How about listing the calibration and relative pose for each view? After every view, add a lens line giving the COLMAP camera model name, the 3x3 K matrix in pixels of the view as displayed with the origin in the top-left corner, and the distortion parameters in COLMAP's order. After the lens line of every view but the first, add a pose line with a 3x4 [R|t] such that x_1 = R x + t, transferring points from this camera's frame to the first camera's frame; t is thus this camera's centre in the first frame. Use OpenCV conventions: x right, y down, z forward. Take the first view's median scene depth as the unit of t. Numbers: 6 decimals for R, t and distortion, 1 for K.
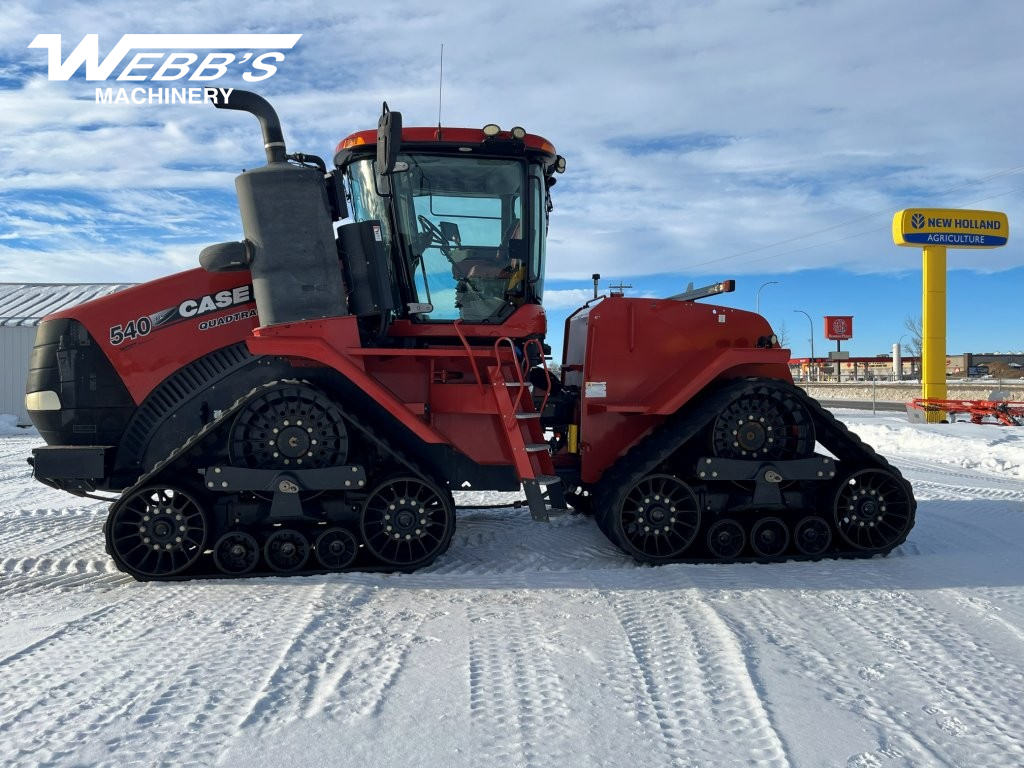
lens RADIAL K [[804.1, 0, 512.0], [0, 804.1, 384.0], [0, 0, 1]] dist [0.051584, -0.057796]
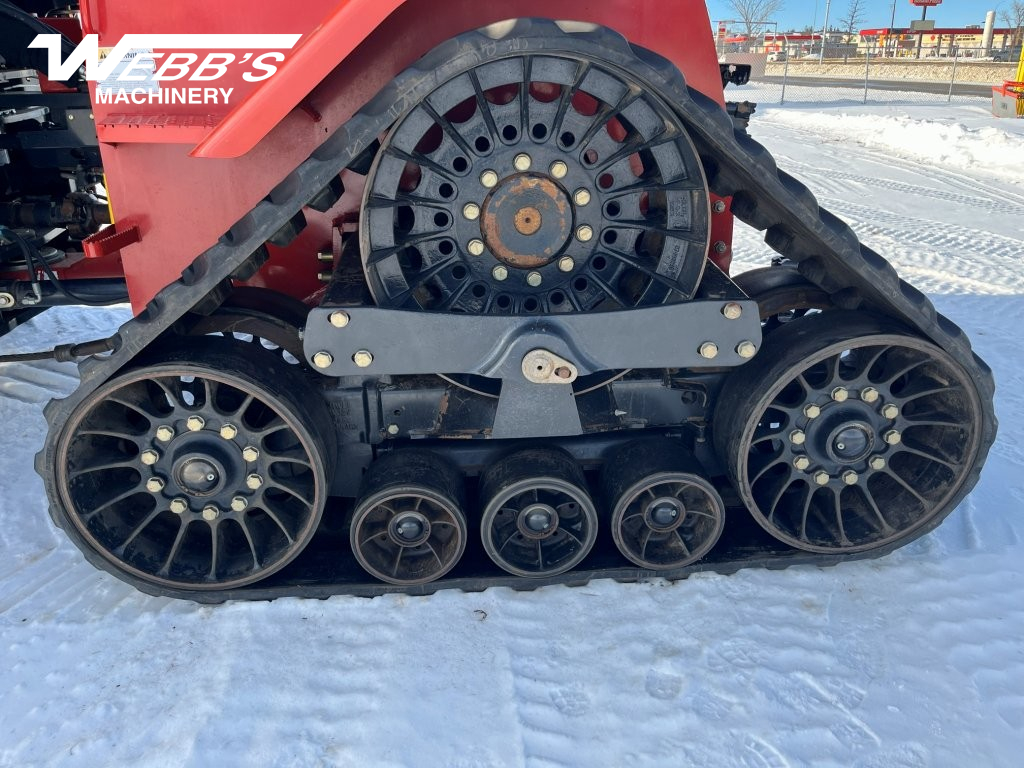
lens RADIAL K [[787.1, 0, 512.0], [0, 787.1, 384.0], [0, 0, 1]] dist [0.053661, -0.087407]
pose [[0.998170, 0.018786, -0.057473, 0.309228], [0.004186, 0.926764, 0.375622, 0.005038], [0.060320, -0.375175, 0.924989, 0.675096]]
